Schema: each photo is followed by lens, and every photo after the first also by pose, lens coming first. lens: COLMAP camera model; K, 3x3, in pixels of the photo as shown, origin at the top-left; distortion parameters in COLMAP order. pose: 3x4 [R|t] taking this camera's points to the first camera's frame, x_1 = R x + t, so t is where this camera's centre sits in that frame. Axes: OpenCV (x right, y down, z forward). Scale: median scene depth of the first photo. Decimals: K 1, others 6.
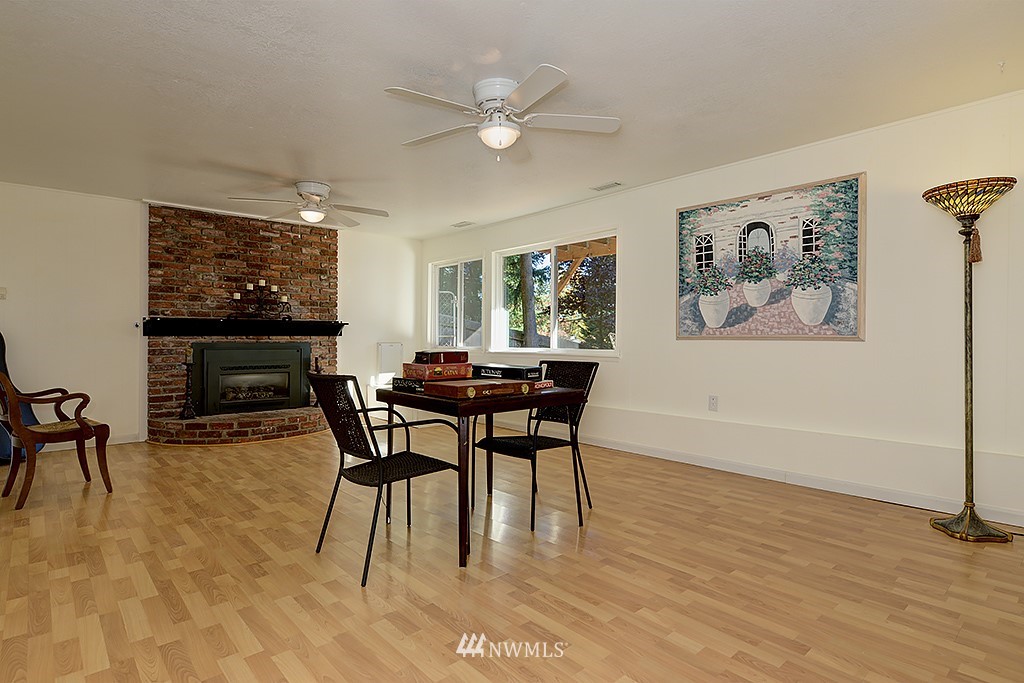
lens RADIAL K [[537.0, 0, 510.9], [0, 537.0, 339.2], [0, 0, 1]] dist [-0.004123, -0.000371]
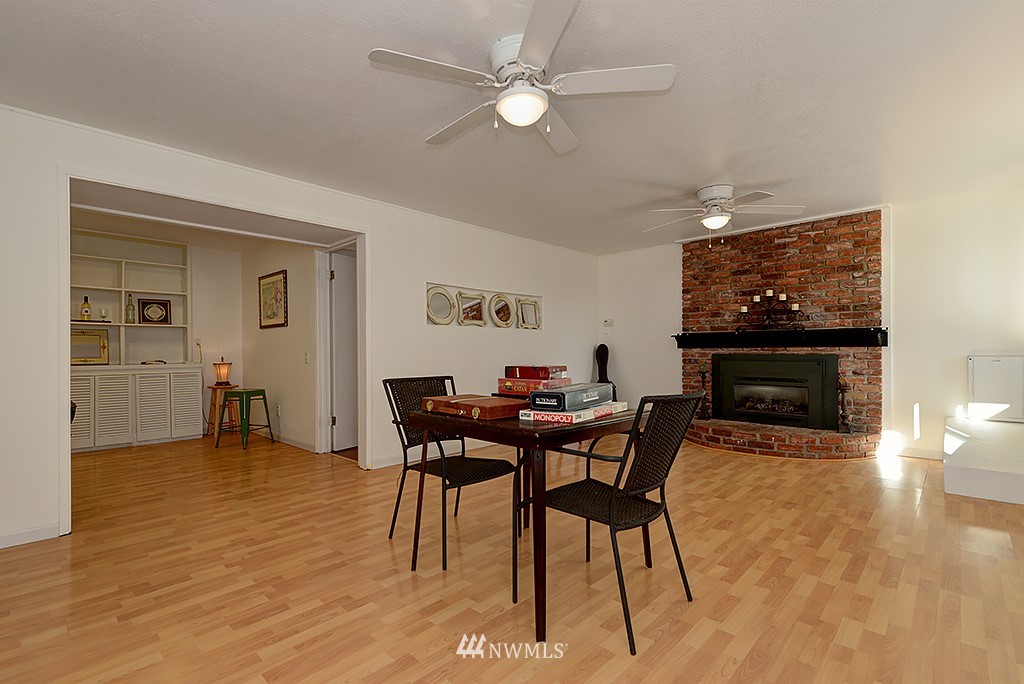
lens RADIAL K [[469.5, 0, 510.6], [0, 469.5, 346.3], [0, 0, 1]] dist [0.011946, 0.000122]
pose [[0.076823, -0.007660, -0.997015, 0.359869], [0.002404, 0.999969, -0.007497, -0.002748], [0.997042, -0.001821, 0.076839, 0.473055]]
